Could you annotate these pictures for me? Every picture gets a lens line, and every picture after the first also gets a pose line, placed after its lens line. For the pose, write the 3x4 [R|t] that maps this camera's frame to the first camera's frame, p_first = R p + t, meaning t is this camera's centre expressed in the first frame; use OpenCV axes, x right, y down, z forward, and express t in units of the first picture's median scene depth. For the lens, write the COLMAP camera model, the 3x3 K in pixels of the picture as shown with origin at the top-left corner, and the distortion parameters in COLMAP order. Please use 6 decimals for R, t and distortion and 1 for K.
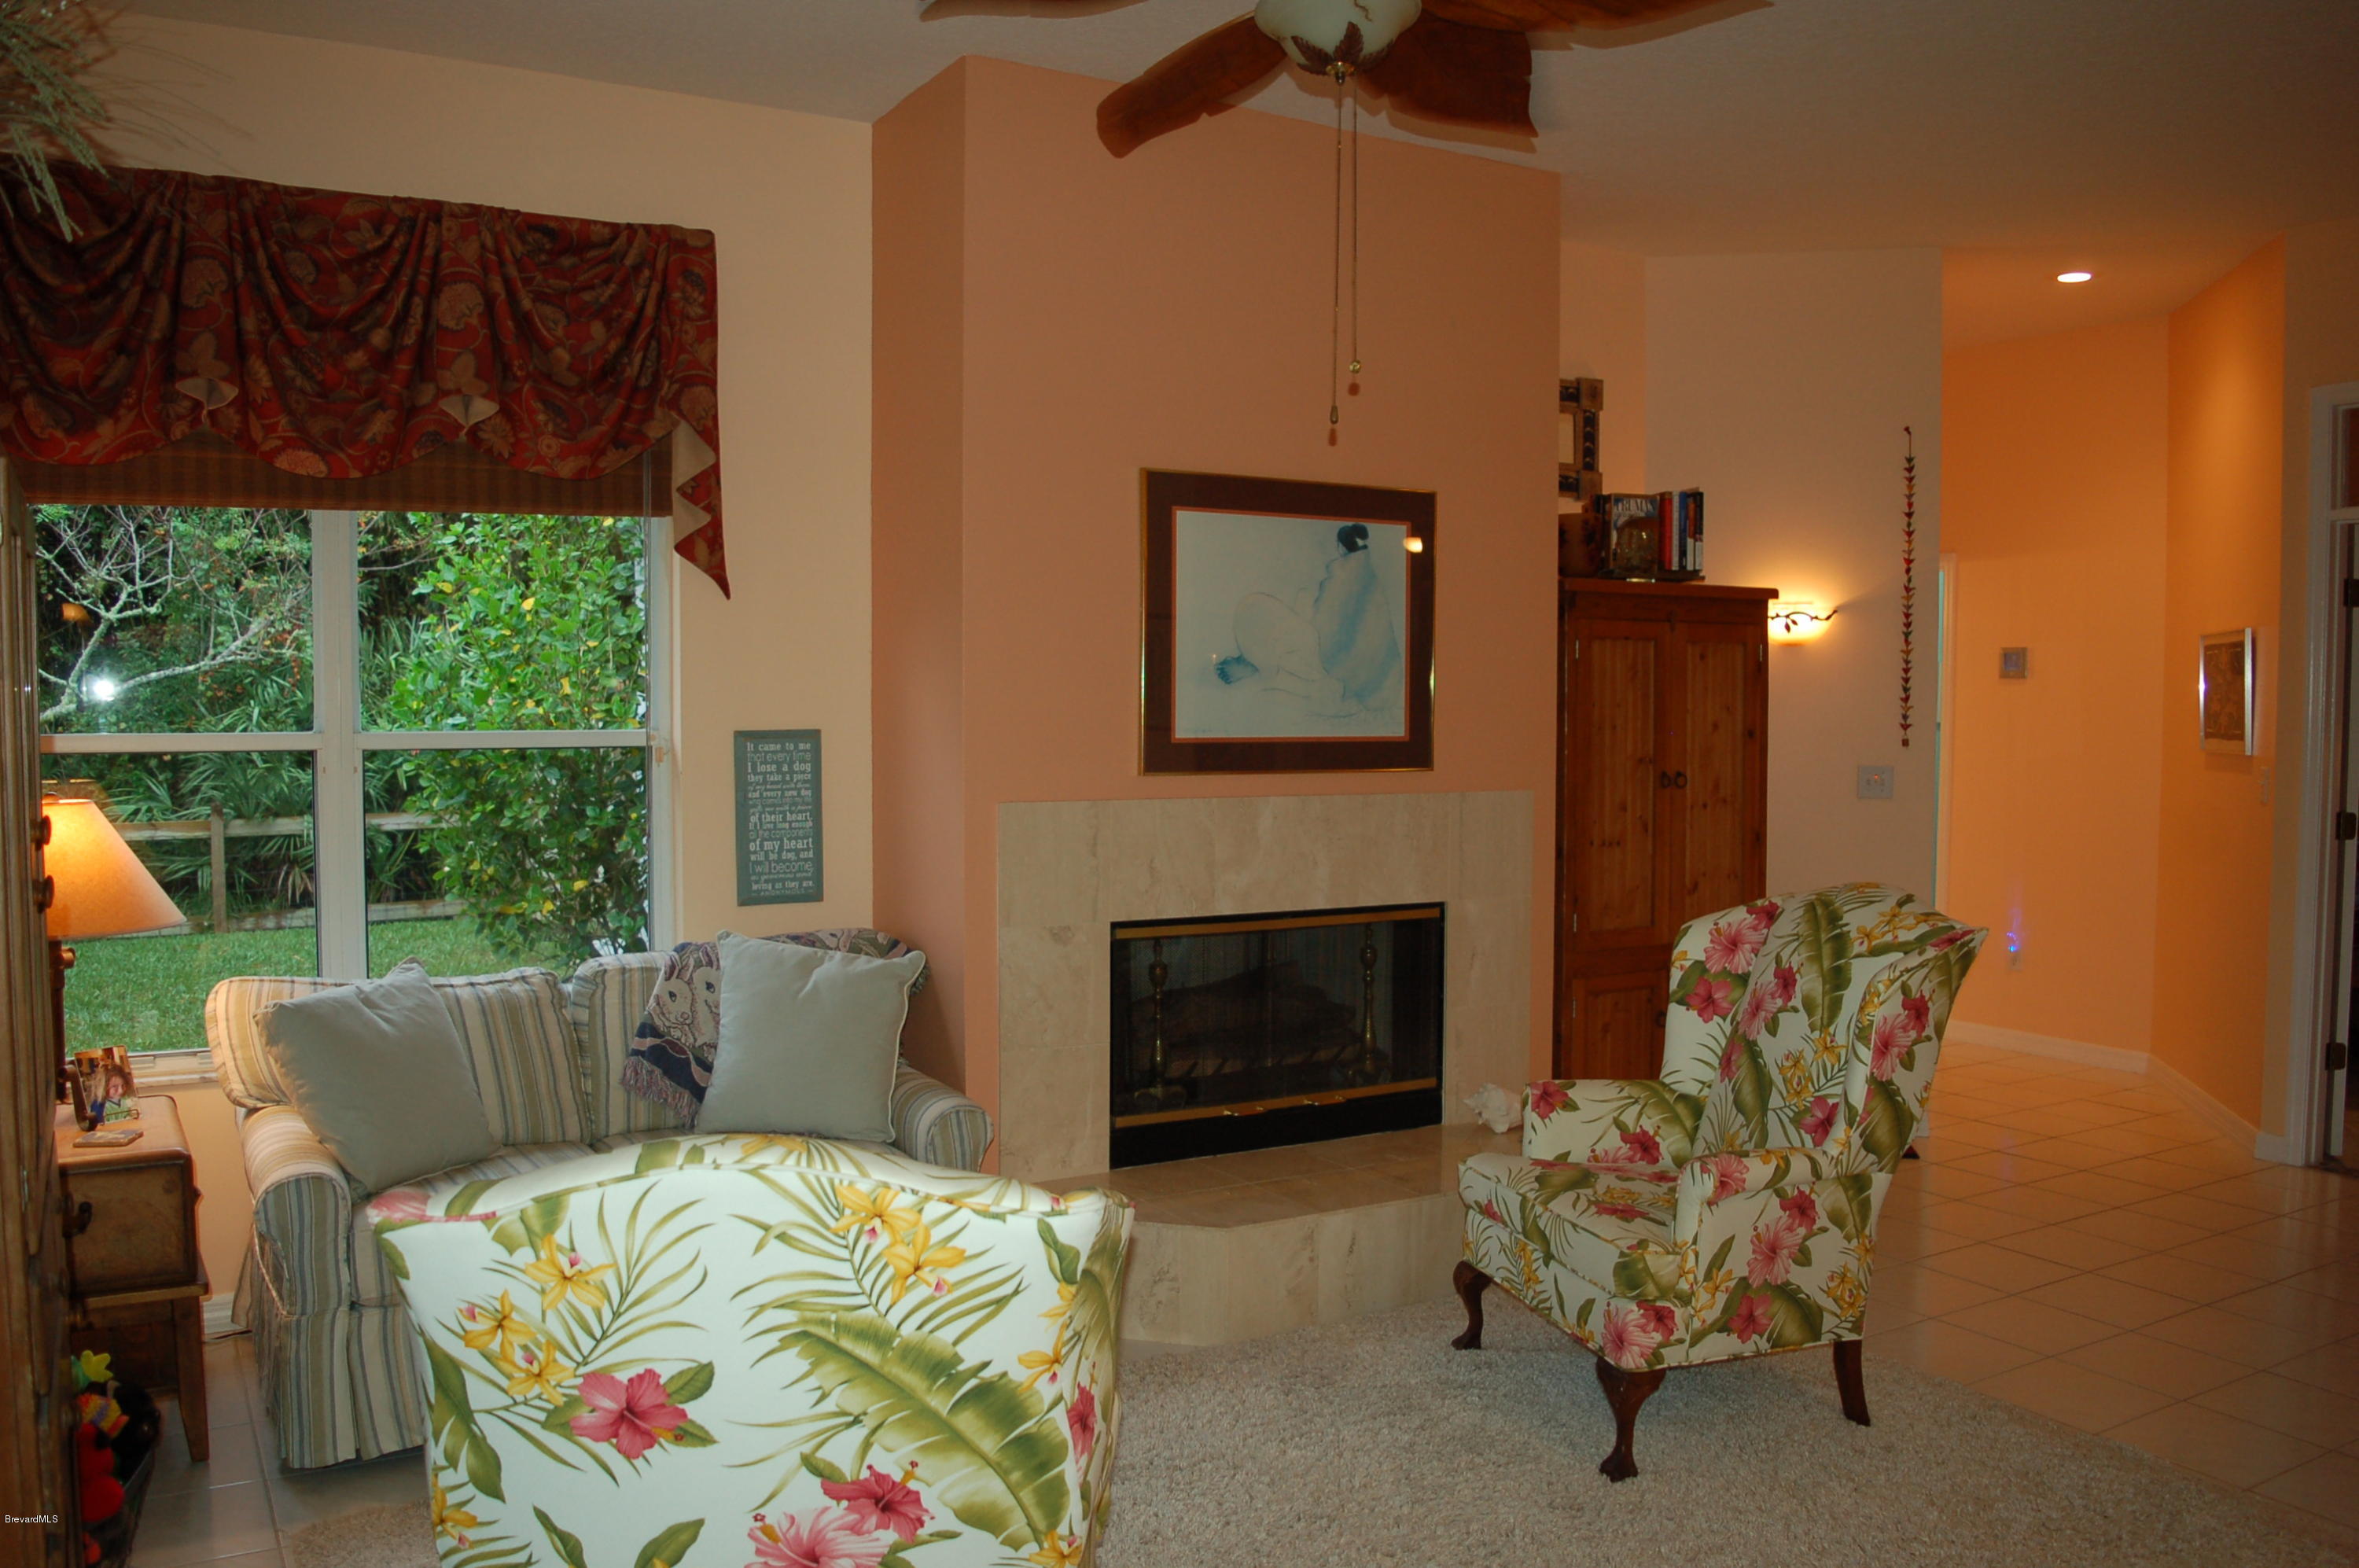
lens RADIAL K [[1853.5, 0, 1179.5], [0, 1853.5, 784.0], [0, 0, 1]] dist [-0.094065, 0.016342]
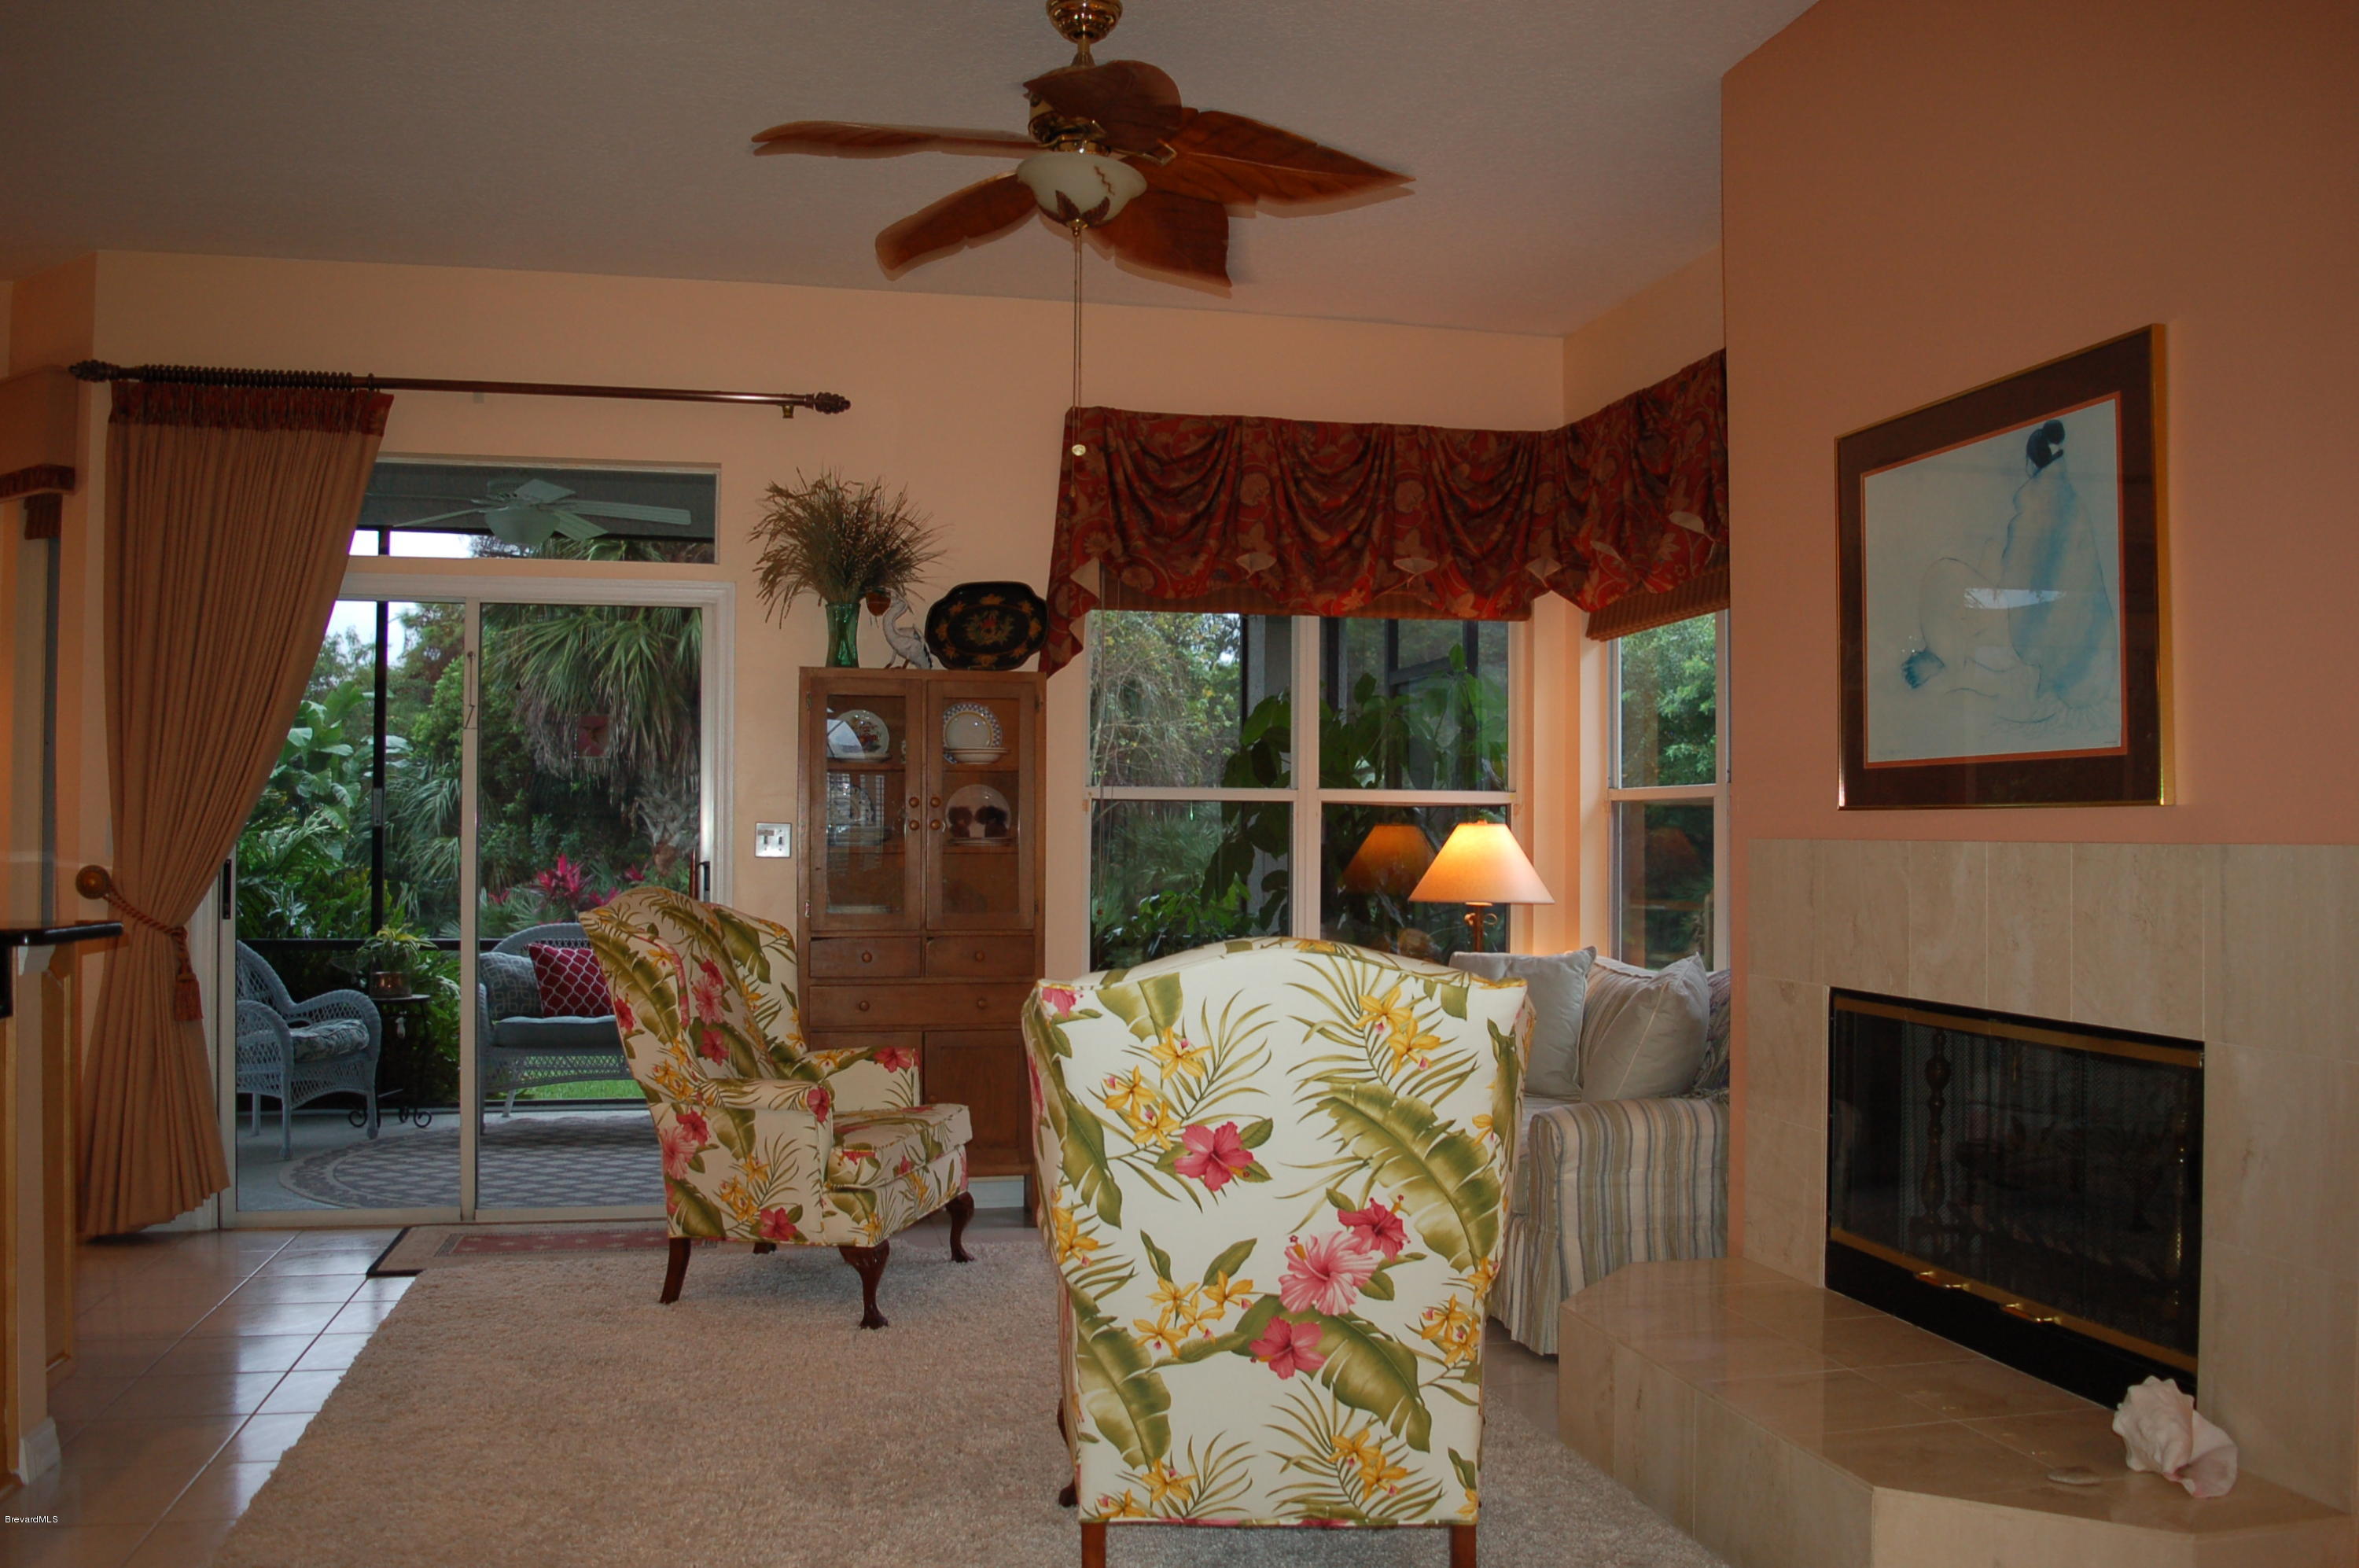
lens RADIAL K [[1853.5, 0, 1179.5], [0, 1853.5, 784.0], [0, 0, 1]] dist [-0.094065, 0.016342]
pose [[-0.300798, -0.029667, -0.953226, 0.830135], [-0.046856, 0.998769, -0.016298, 0.010606], [0.952536, 0.039762, -0.301818, 0.957947]]
